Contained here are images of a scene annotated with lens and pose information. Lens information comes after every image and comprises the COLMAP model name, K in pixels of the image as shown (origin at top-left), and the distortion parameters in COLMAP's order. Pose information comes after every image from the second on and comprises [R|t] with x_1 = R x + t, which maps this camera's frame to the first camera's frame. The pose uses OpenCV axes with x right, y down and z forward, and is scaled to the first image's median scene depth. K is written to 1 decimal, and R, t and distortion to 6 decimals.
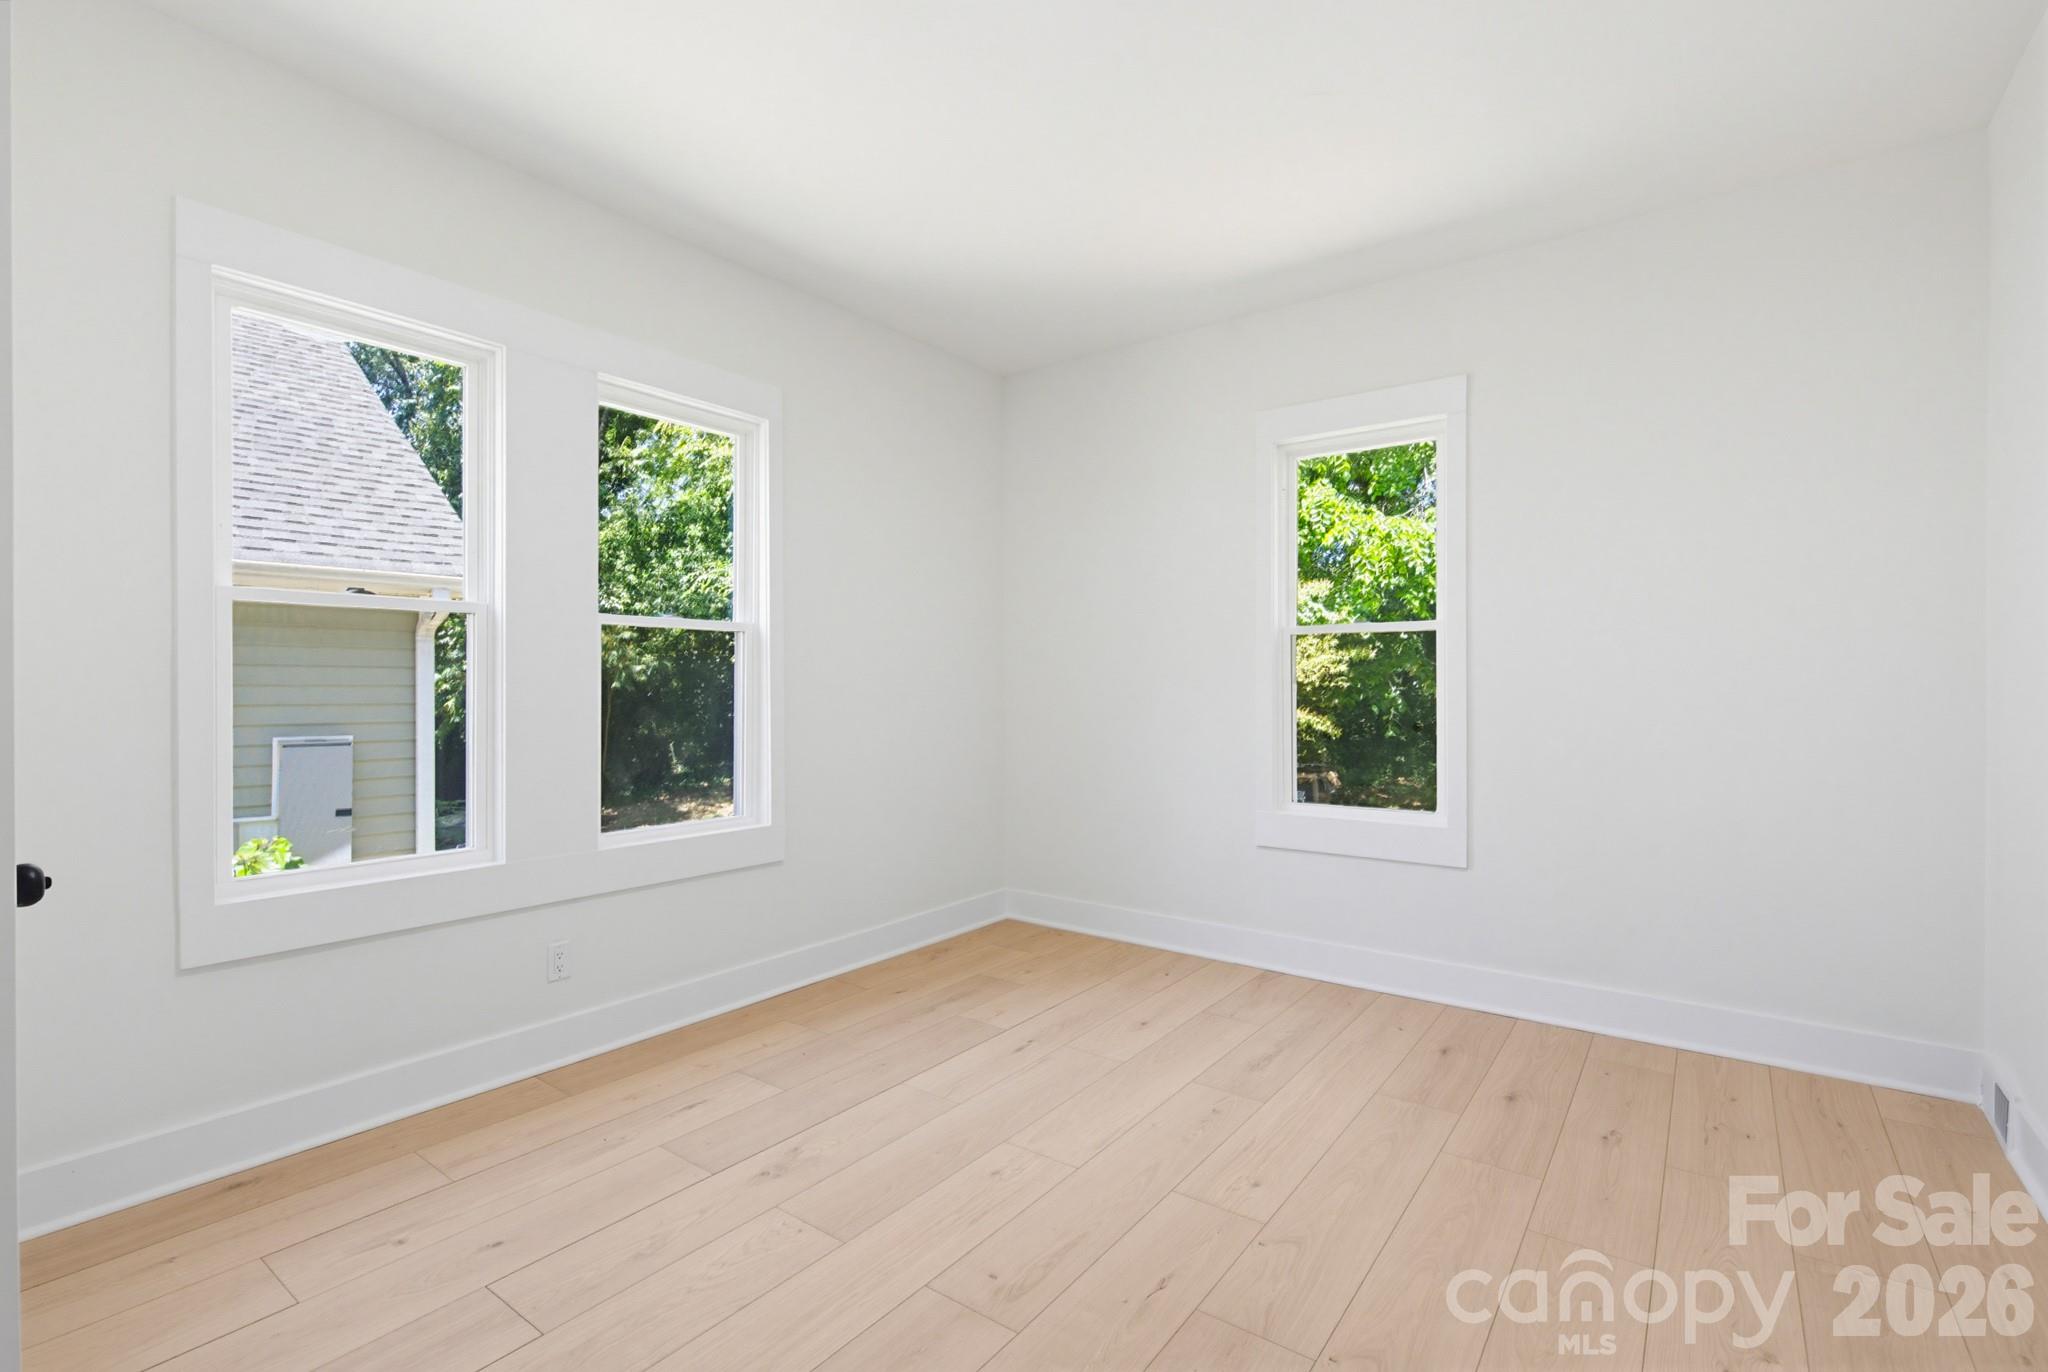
lens RADIAL K [[921.7, 0, 1028.3], [0, 921.7, 677.8], [0, 0, 1]] dist [0.000836, -0.000508]
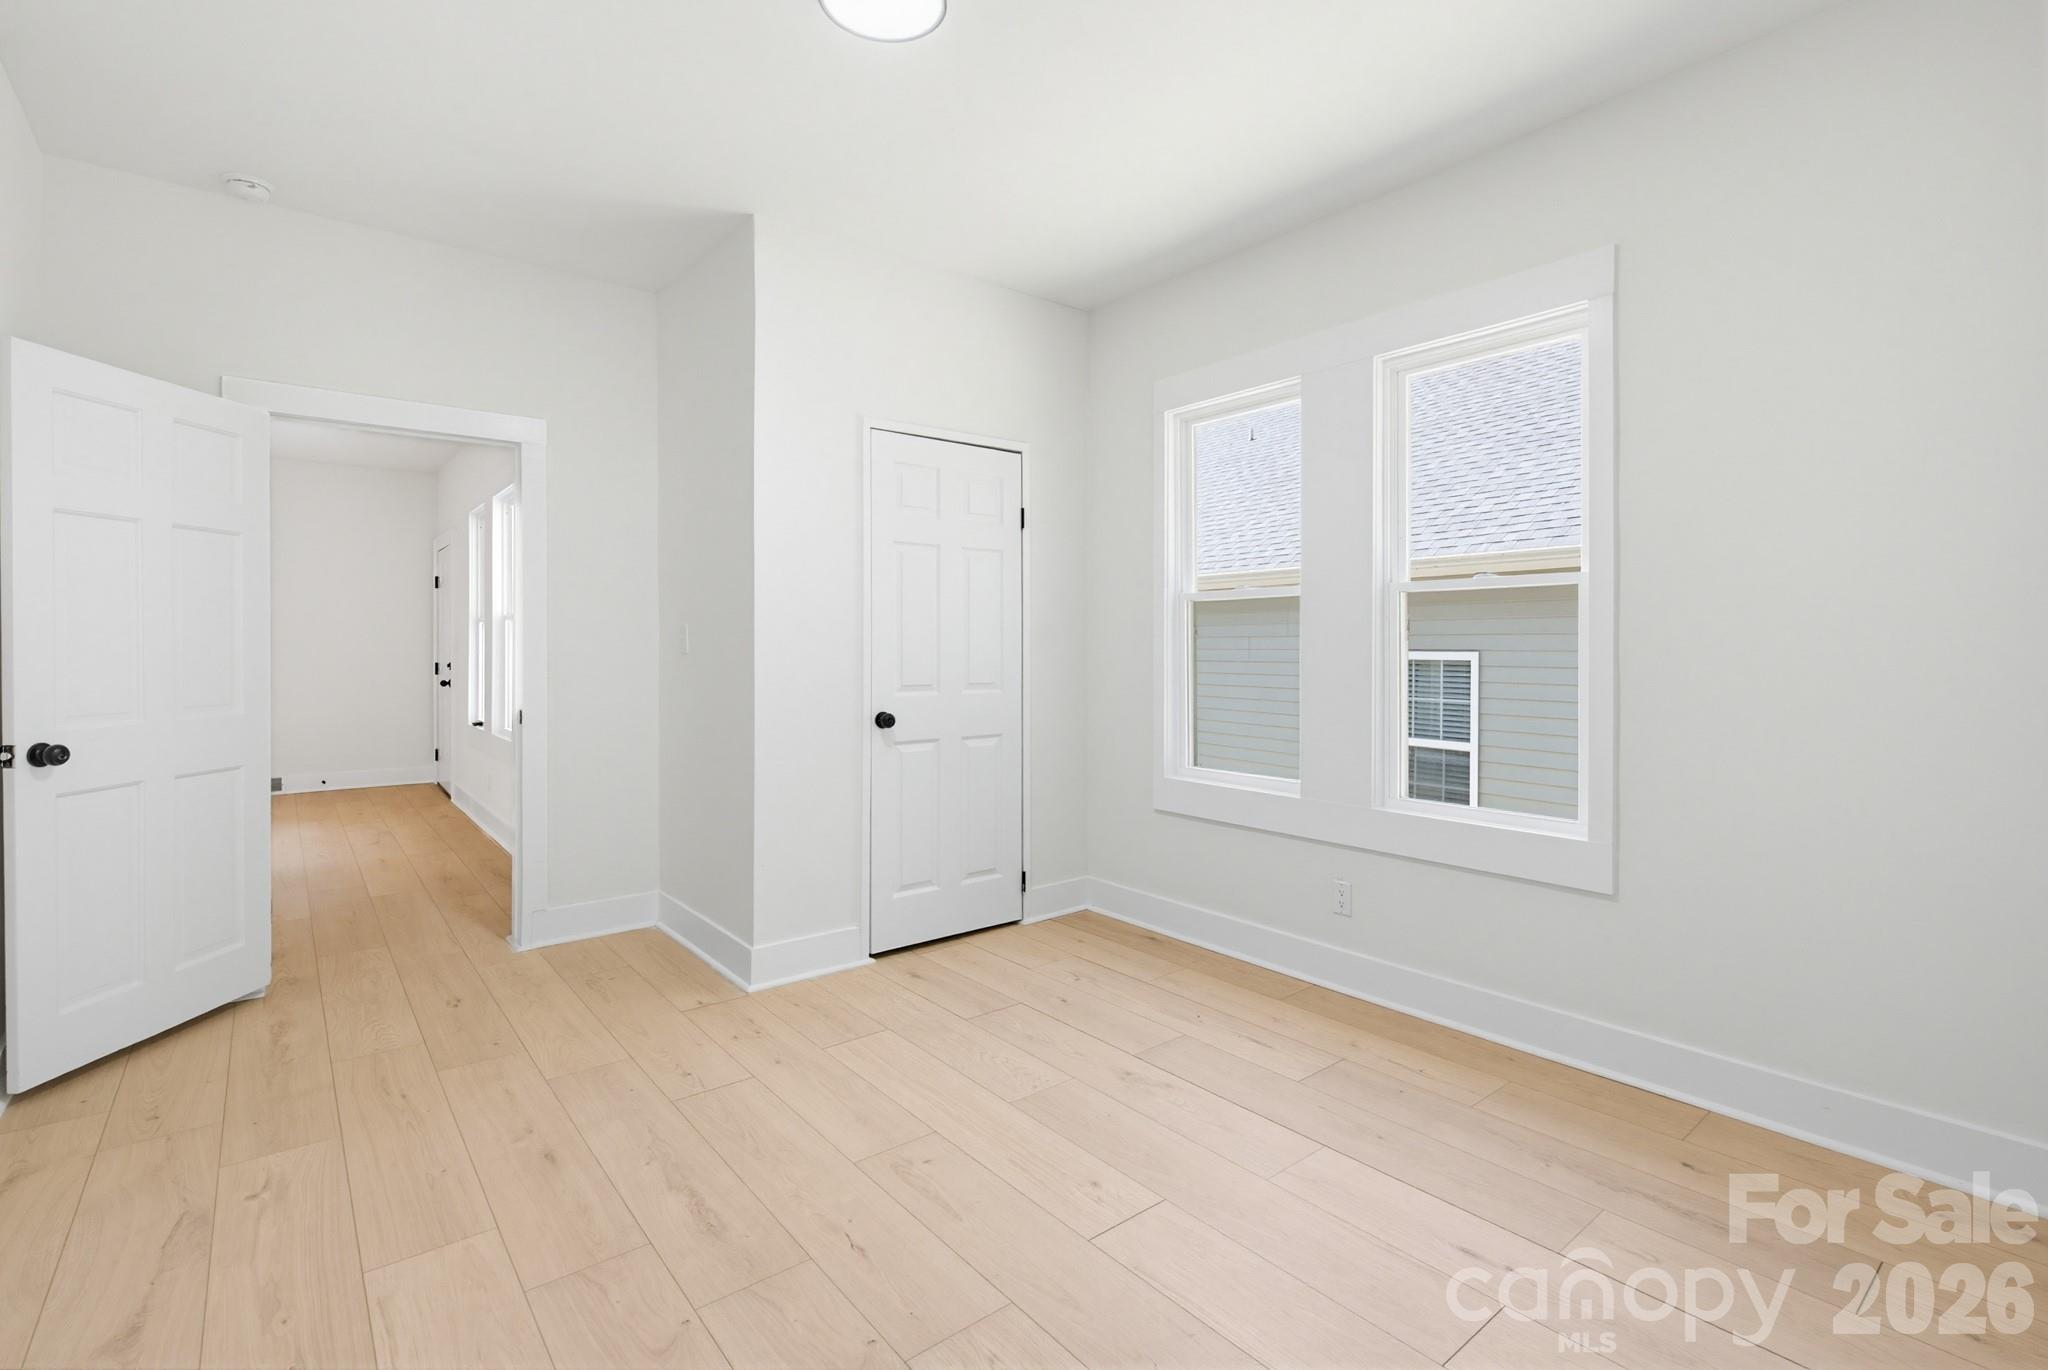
lens RADIAL K [[936.1, 0, 1021.4], [0, 936.1, 628.2], [0, 0, 1]] dist [0.001614, 0.000038]
pose [[-0.243393, -0.019152, -0.969739, 0.857267], [0.004882, 0.999768, -0.020970, 0.000084], [0.969916, -0.009838, -0.243243, 1.103659]]
